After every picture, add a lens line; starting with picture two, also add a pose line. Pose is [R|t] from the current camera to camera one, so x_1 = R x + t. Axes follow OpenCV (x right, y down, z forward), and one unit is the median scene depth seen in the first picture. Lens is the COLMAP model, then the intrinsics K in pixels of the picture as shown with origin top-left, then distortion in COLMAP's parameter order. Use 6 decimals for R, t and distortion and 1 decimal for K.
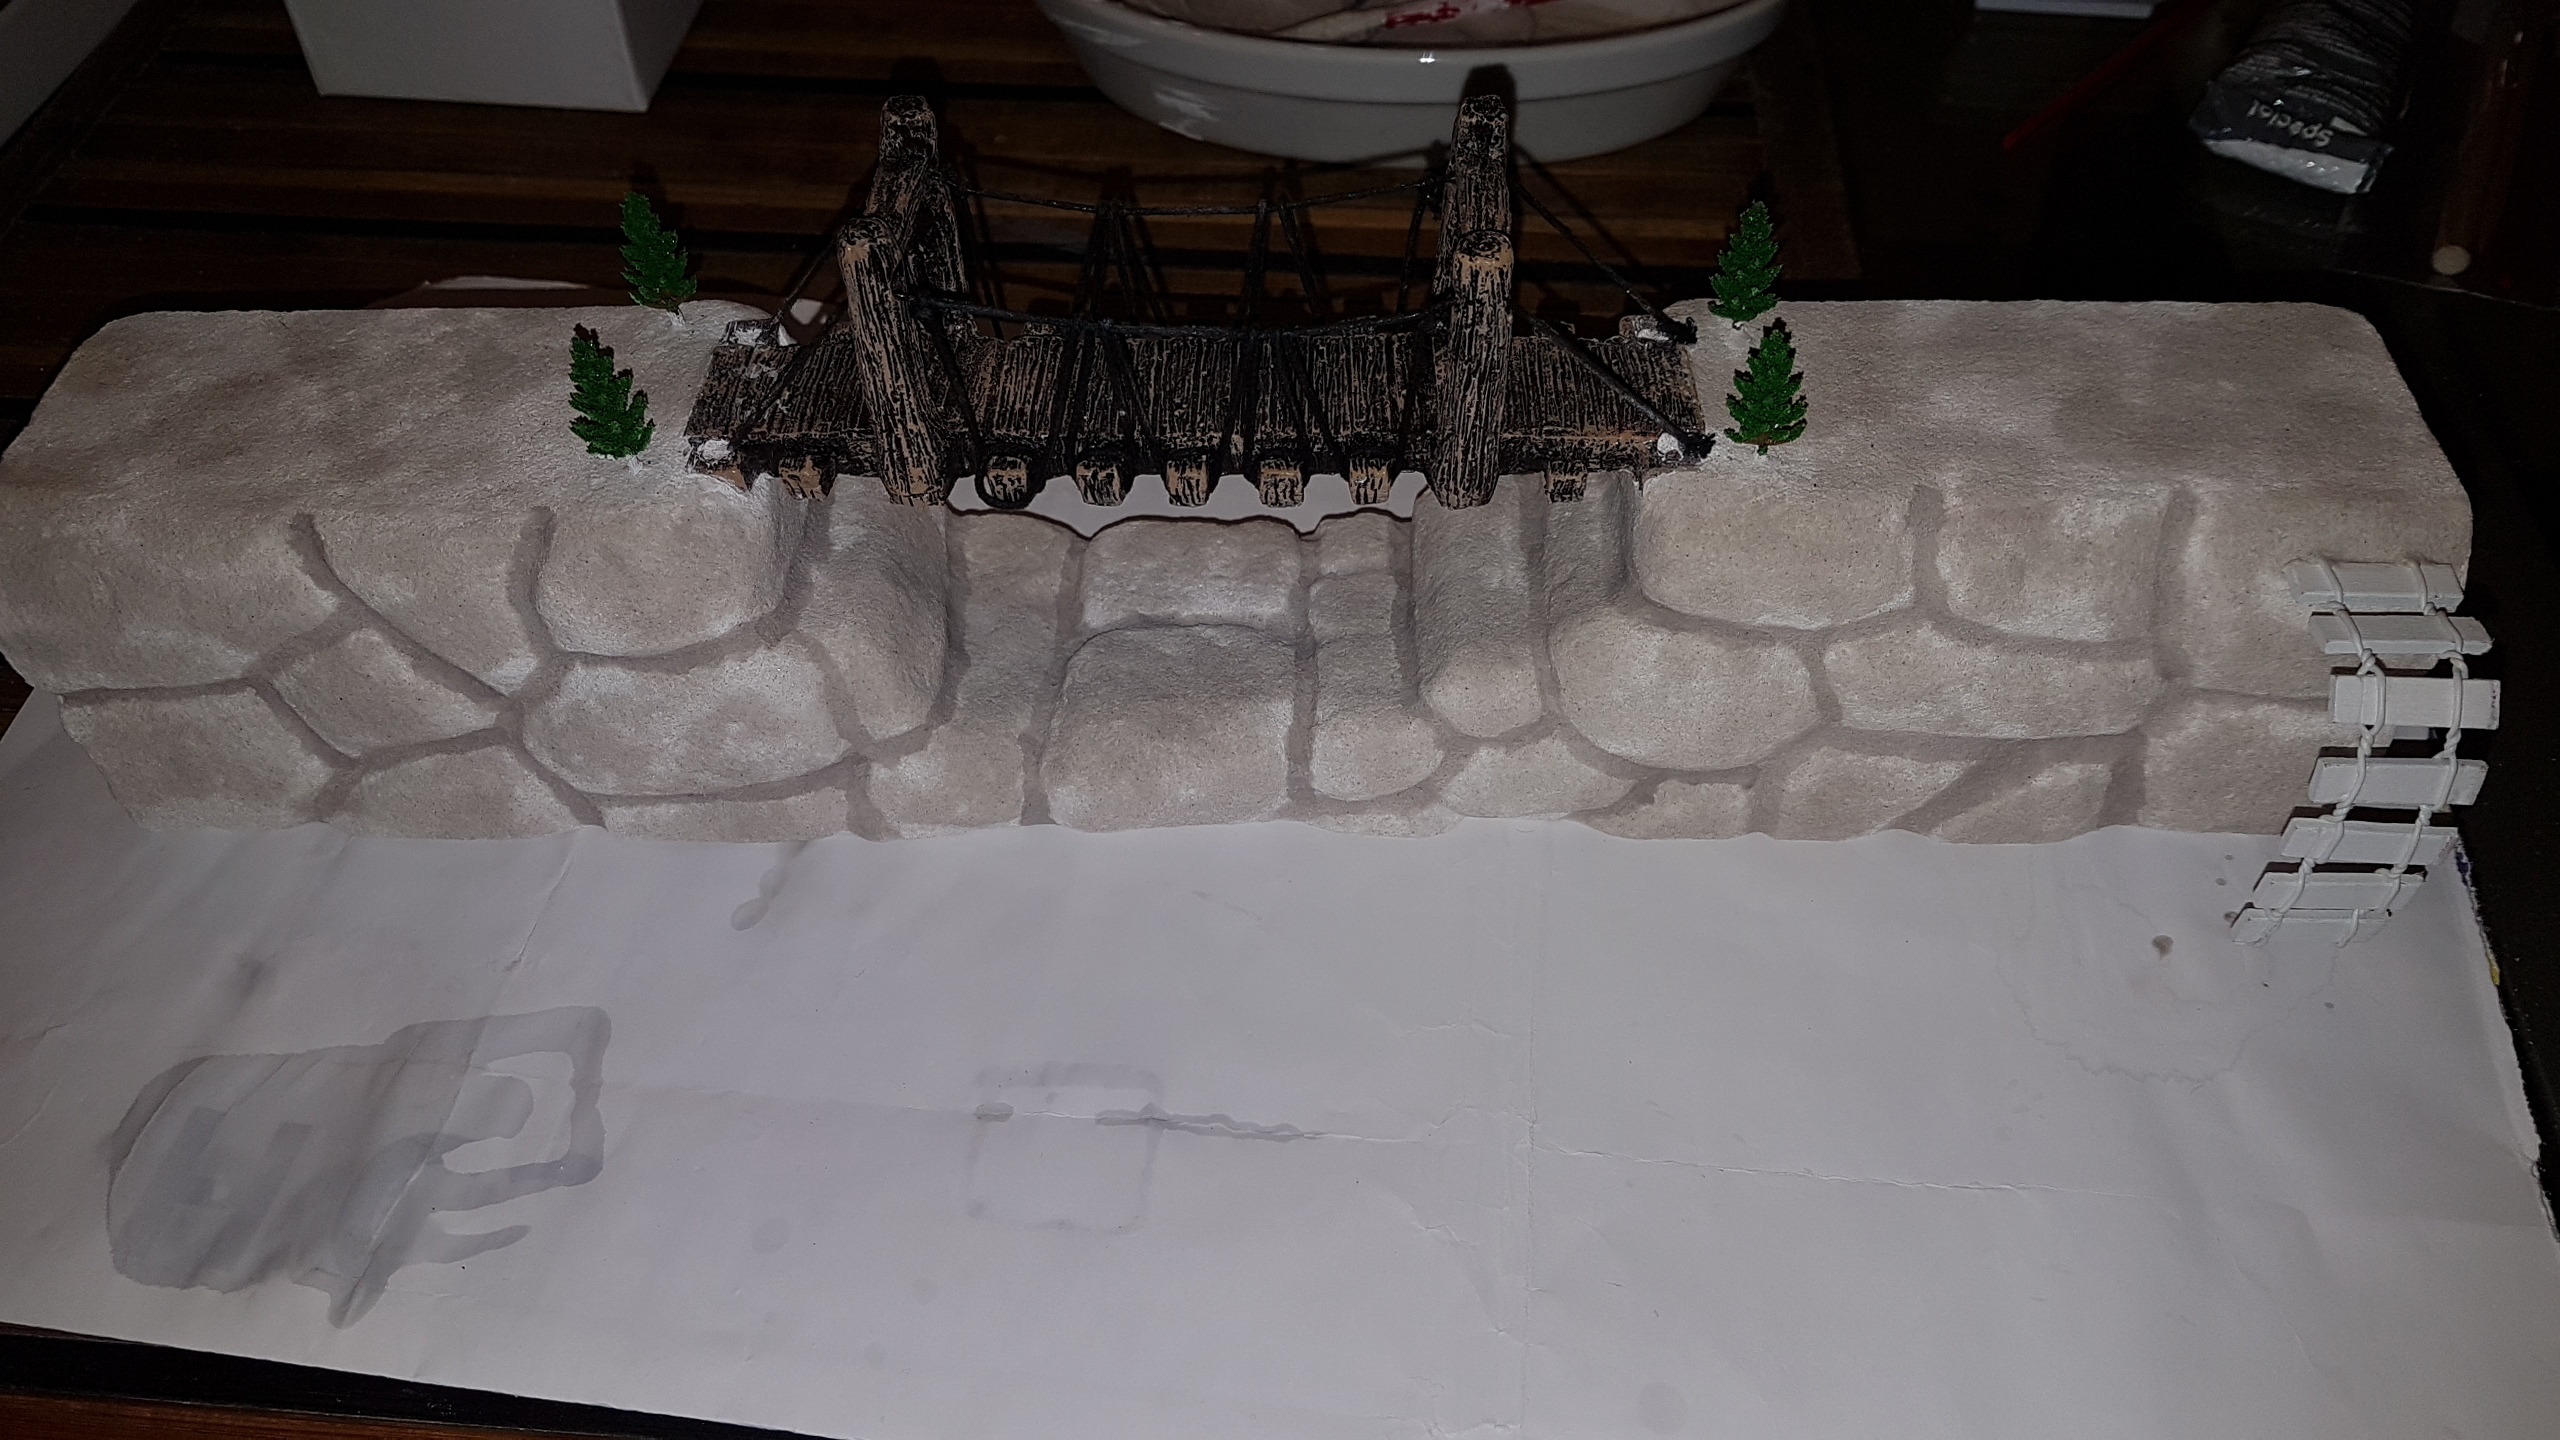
lens RADIAL K [[1999.1, 0, 1272.4], [0, 1999.1, 712.5], [0, 0, 1]] dist [-0.008156, -0.036844]
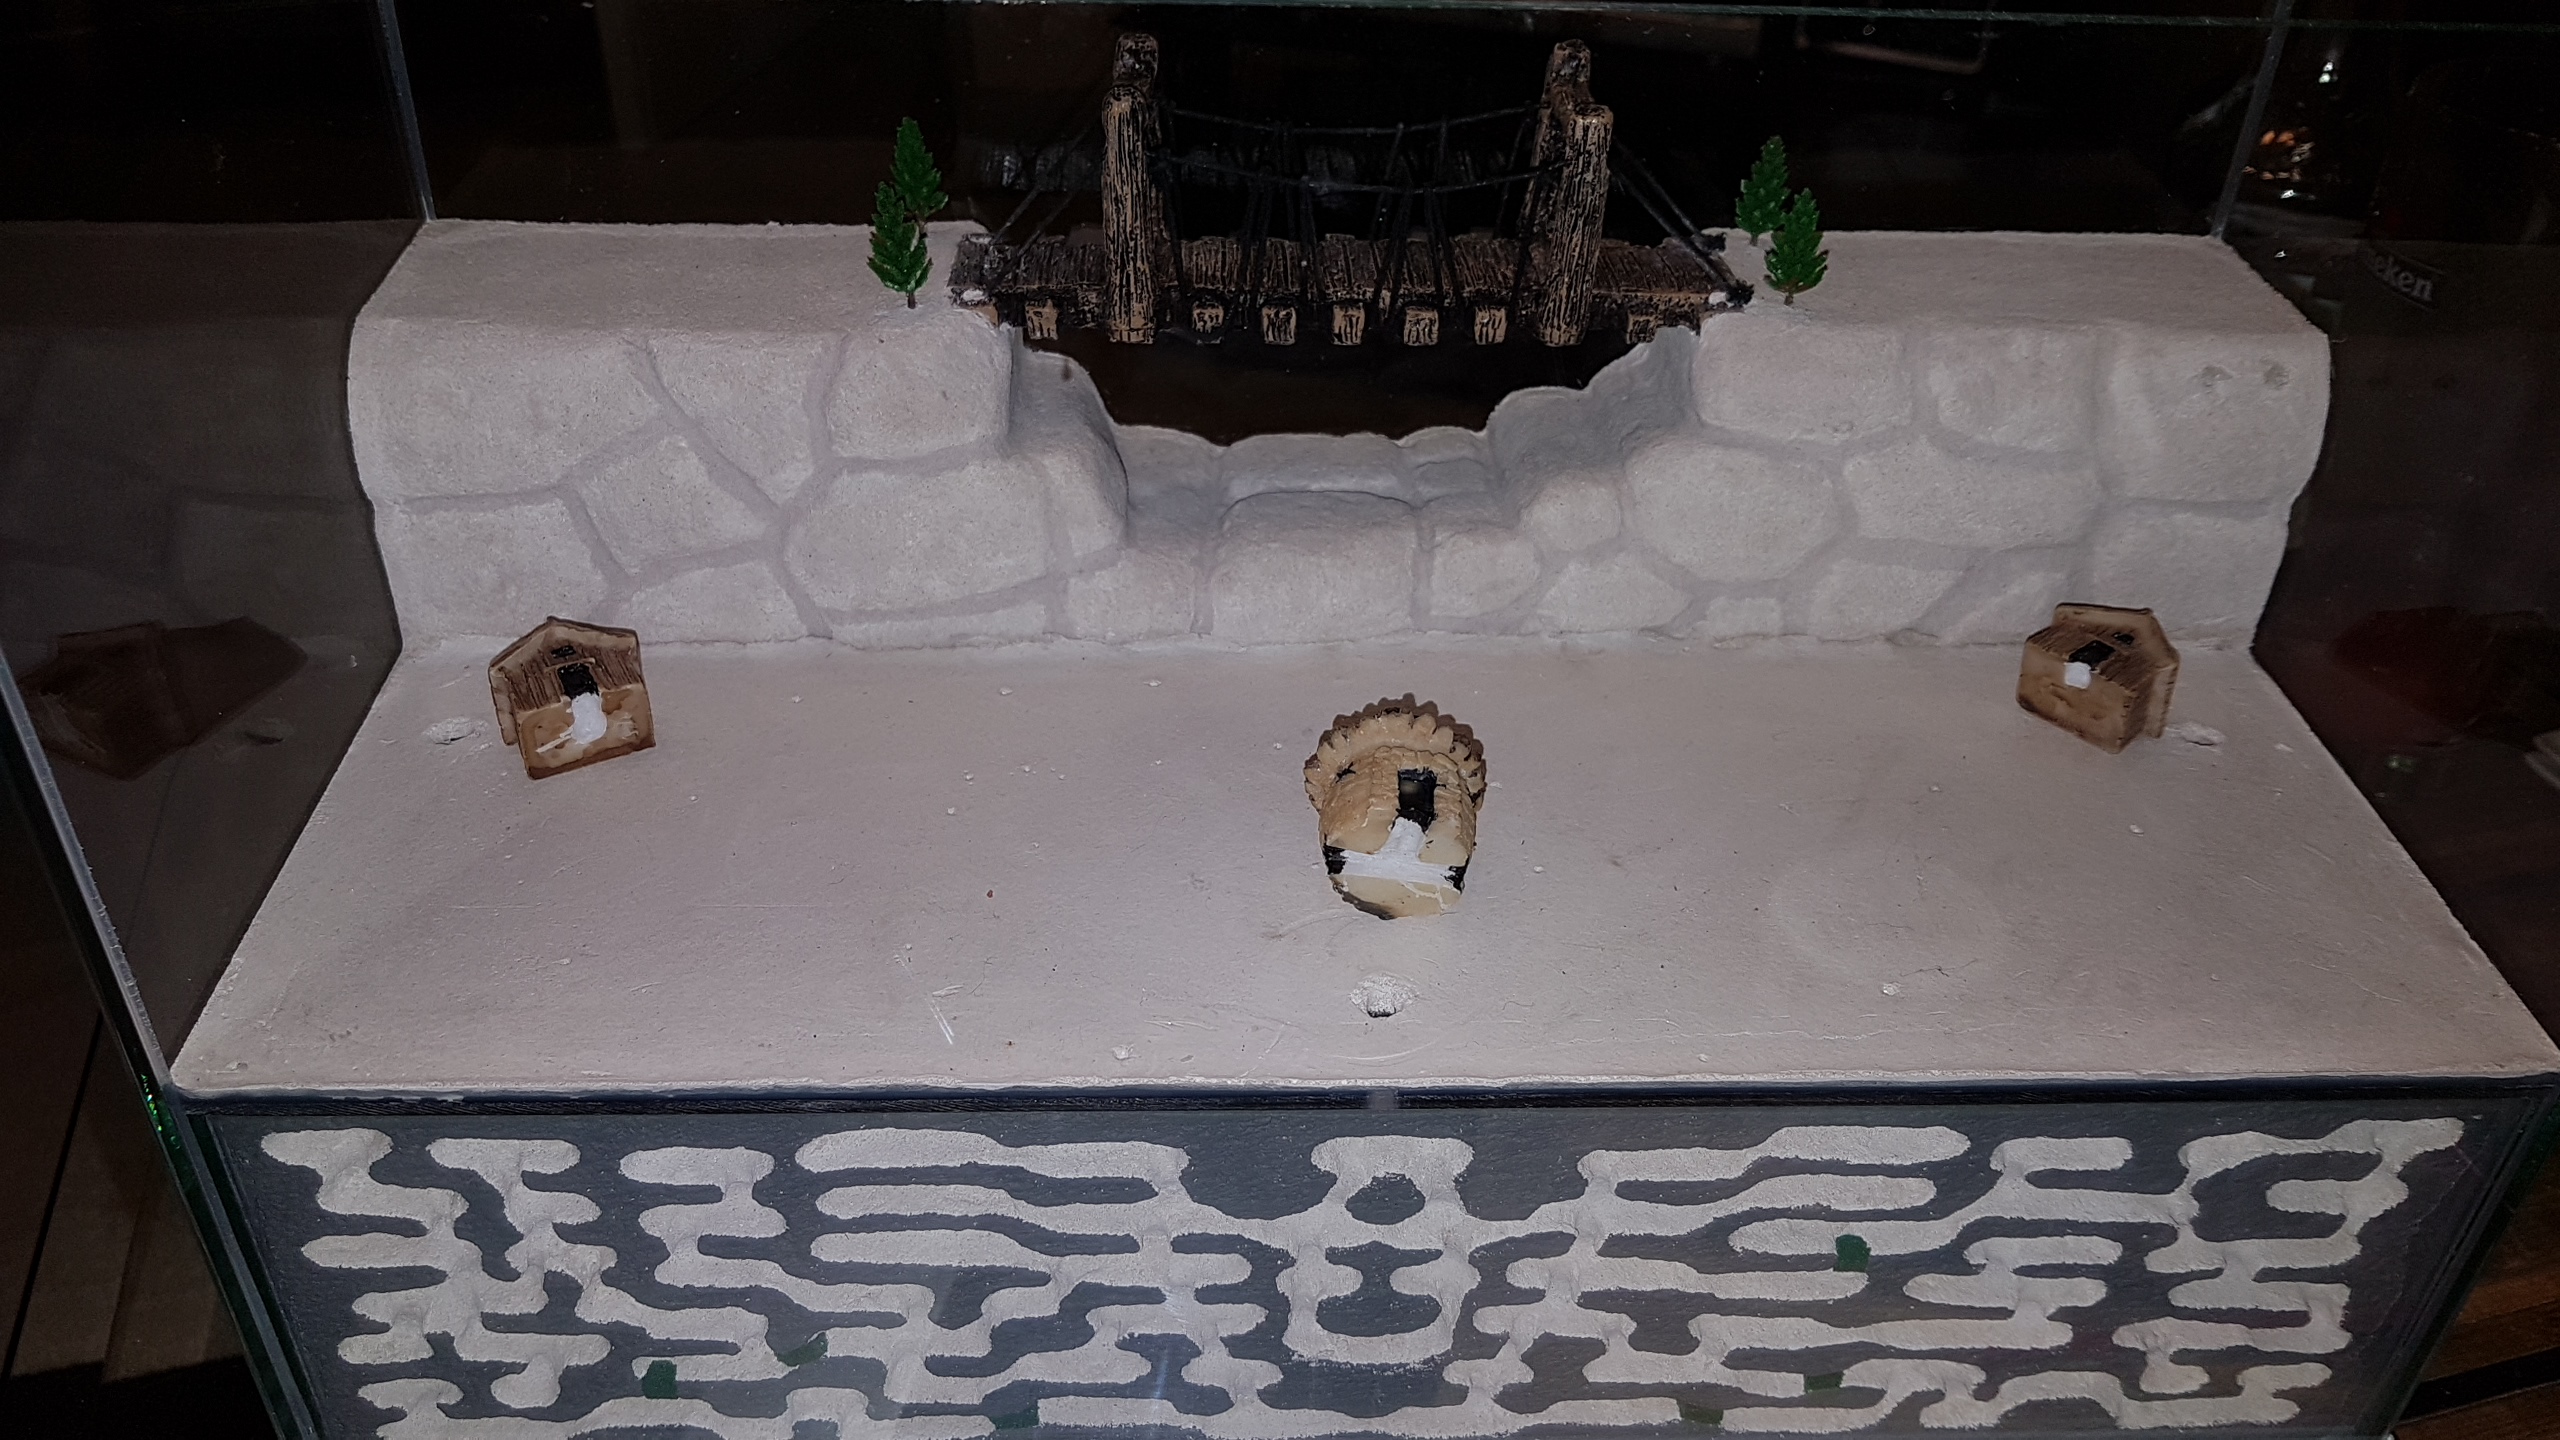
lens RADIAL K [[1999.1, 0, 1236.4], [0, 1999.1, 750.4], [0, 0, 1]] dist [-0.008156, -0.036844]
pose [[0.997717, 0.004003, 0.067420, -0.196949], [0.010623, 0.976513, -0.215195, 0.421441], [-0.066698, 0.215420, 0.974241, -0.177217]]
